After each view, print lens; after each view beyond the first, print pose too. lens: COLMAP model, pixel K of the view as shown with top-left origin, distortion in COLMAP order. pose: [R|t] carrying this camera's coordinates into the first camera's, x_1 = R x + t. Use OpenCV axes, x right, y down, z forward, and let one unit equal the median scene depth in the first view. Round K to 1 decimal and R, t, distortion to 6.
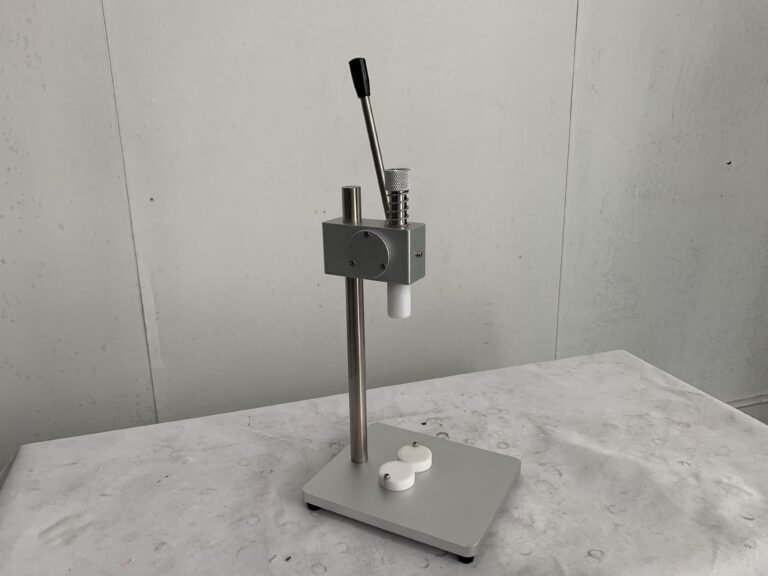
lens RADIAL K [[590.8, 0, 381.6], [0, 590.8, 289.2], [0, 0, 1]] dist [0.021443, -0.026695]
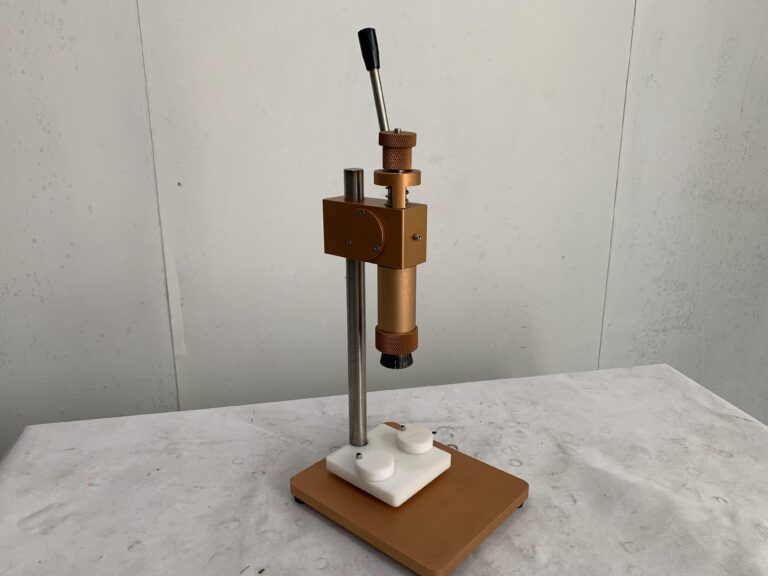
lens RADIAL K [[590.8, 0, 382.2], [0, 590.8, 285.9], [0, 0, 1]] dist [0.021443, -0.026695]
pose [[0.994247, 0.045629, -0.096912, 0.069964], [-0.045079, 0.998953, 0.007854, -0.006836], [0.097169, -0.003440, 0.995262, 0.062712]]
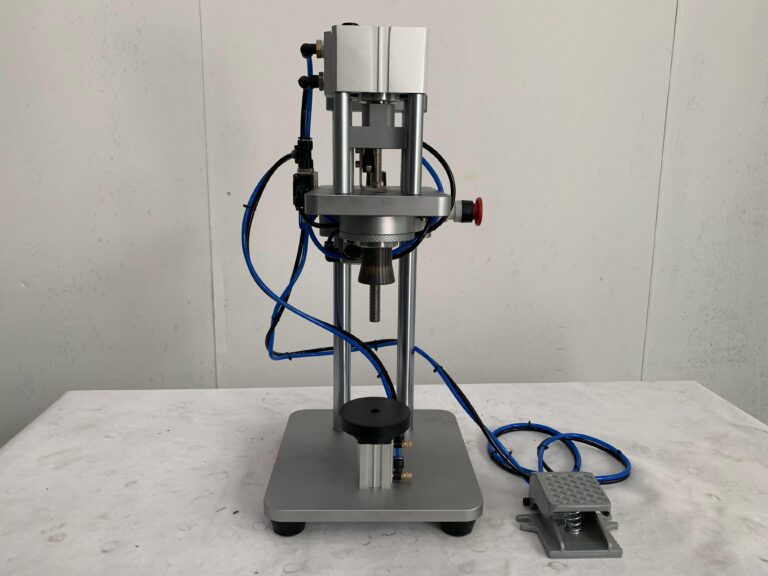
lens RADIAL K [[590.8, 0, 383.8], [0, 590.8, 287.4], [0, 0, 1]] dist [0.021443, -0.026695]
pose [[0.970374, 0.075725, -0.229433, 0.194416], [-0.093283, 0.993406, -0.066659, 0.084802], [0.222872, 0.086086, 0.971039, 0.040726]]
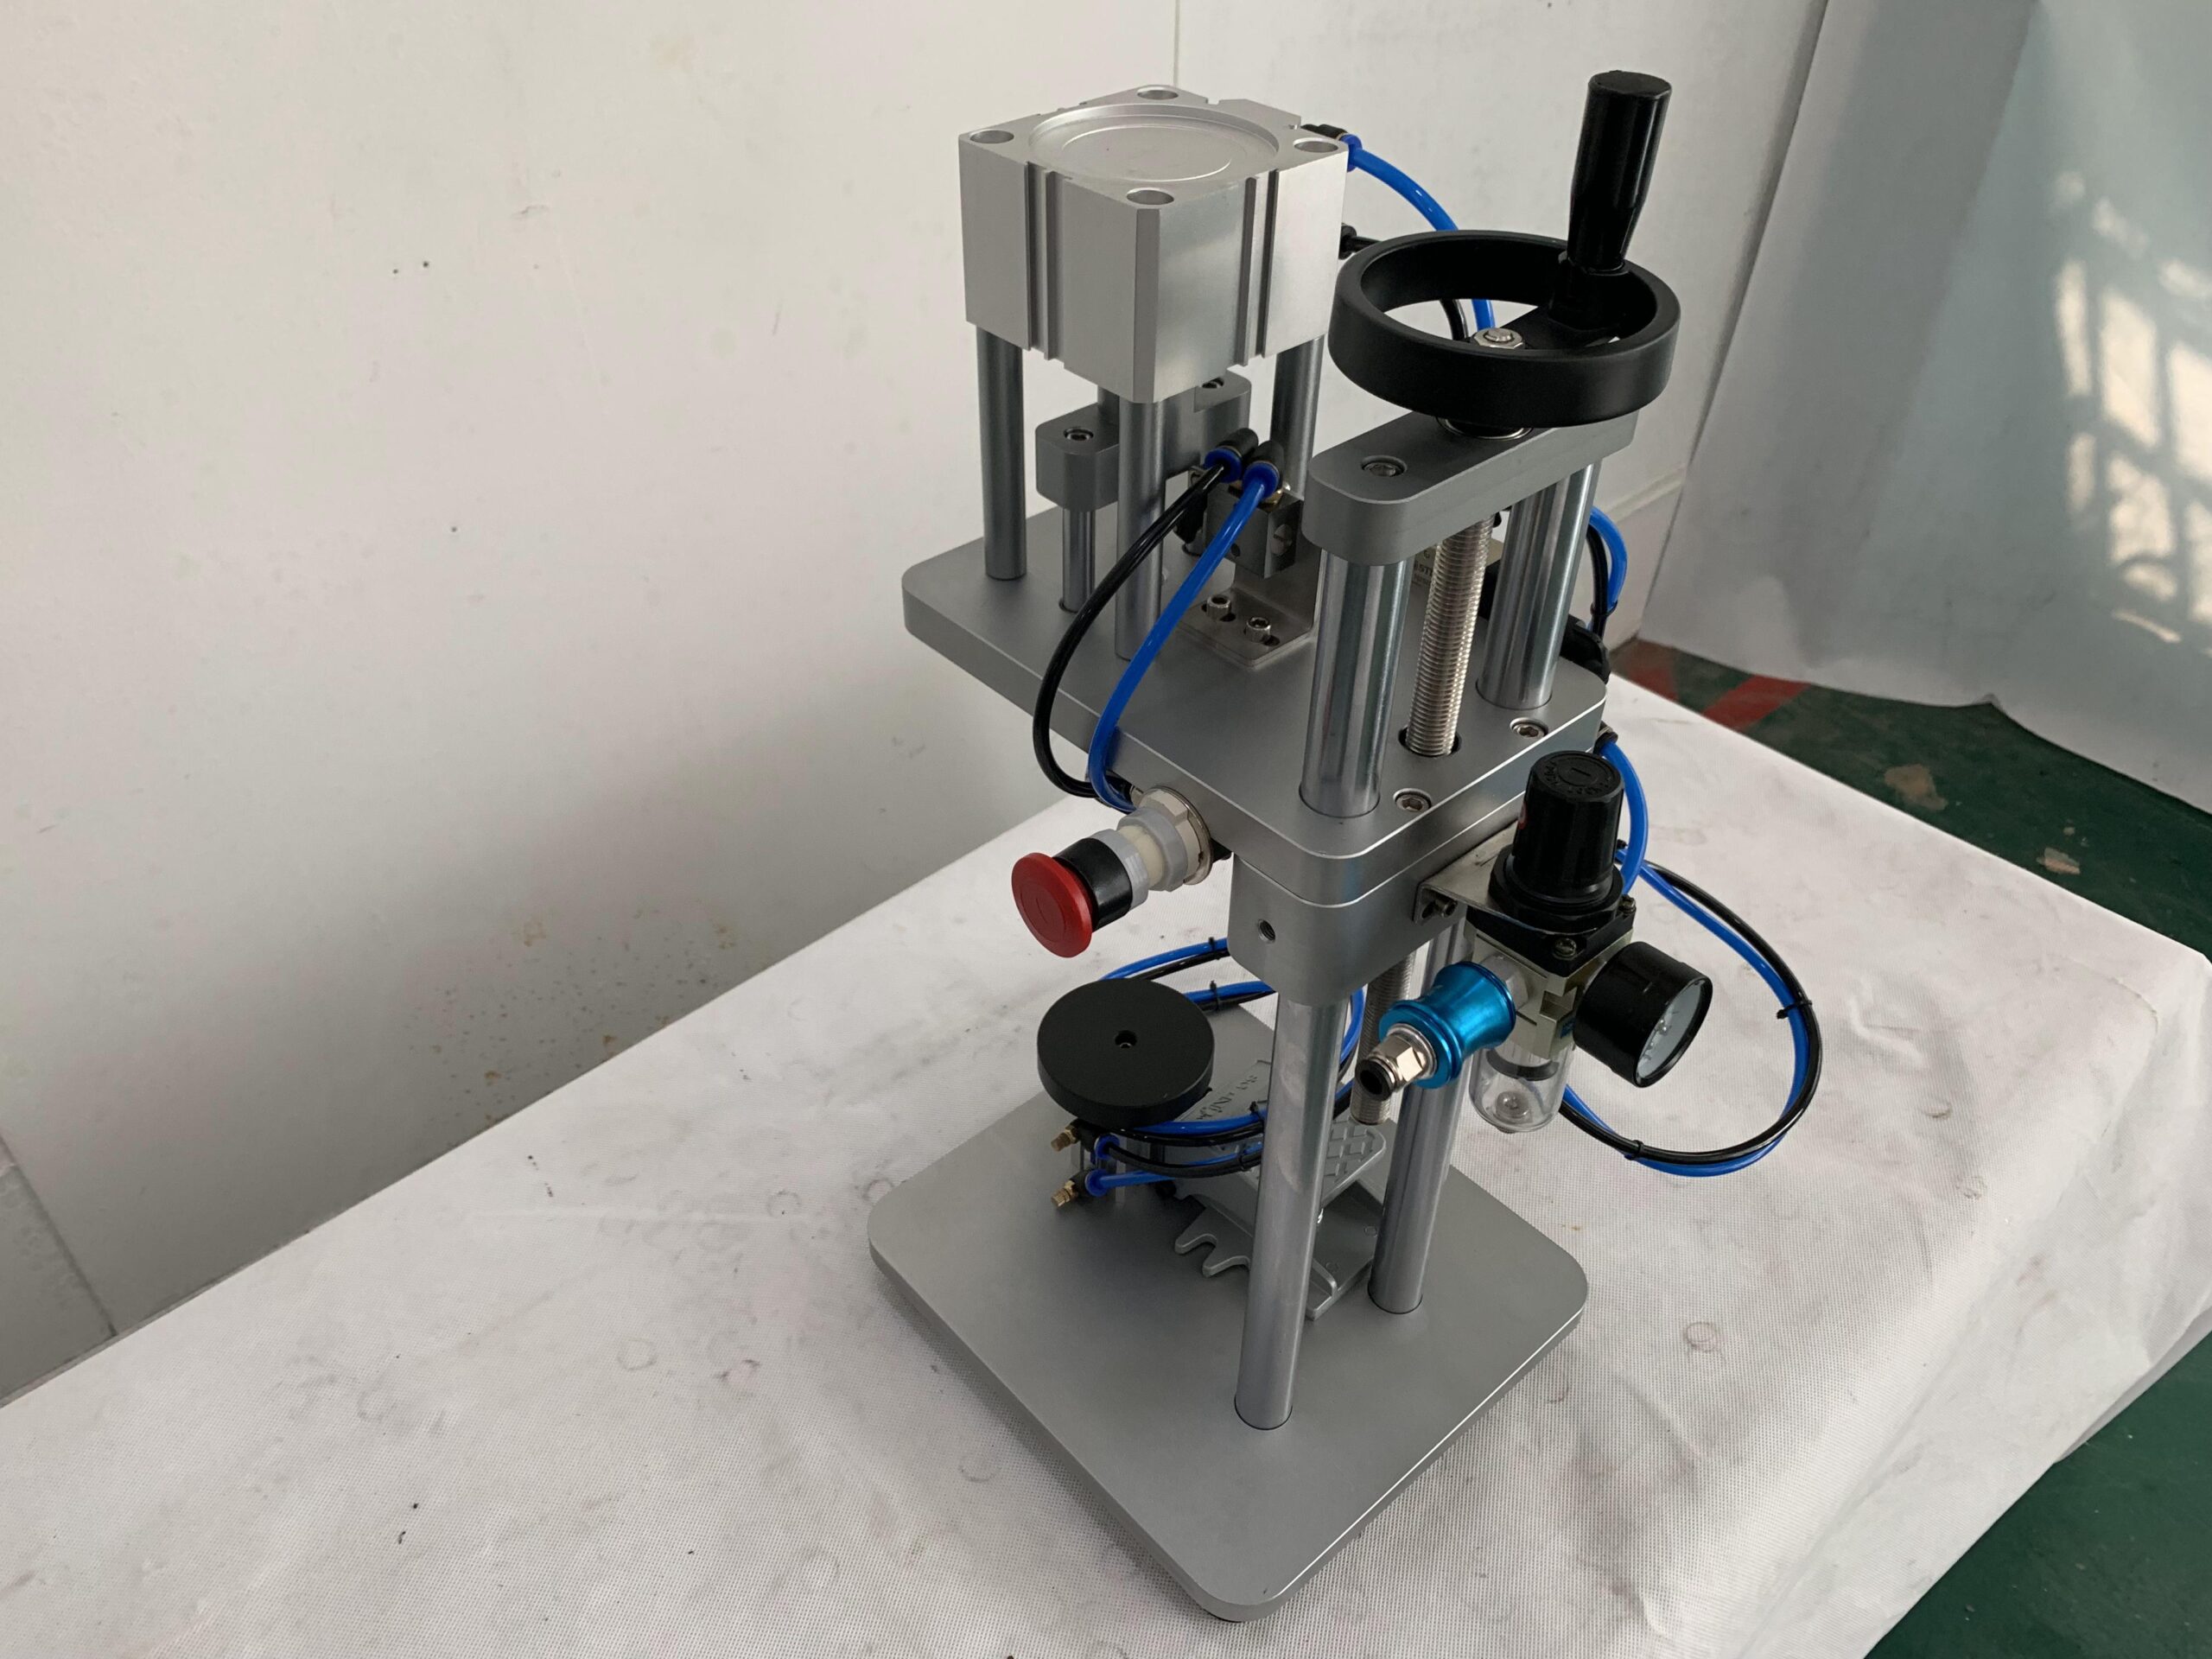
lens RADIAL K [[1701.6, 0, 1097.5], [0, 1701.6, 847.3], [0, 0, 1]] dist [0.021443, -0.026695]
pose [[0.901264, -0.255428, 0.349971, -0.230116], [0.098255, 0.907191, 0.409085, -0.255112], [-0.421982, -0.334307, 0.842716, 0.210171]]
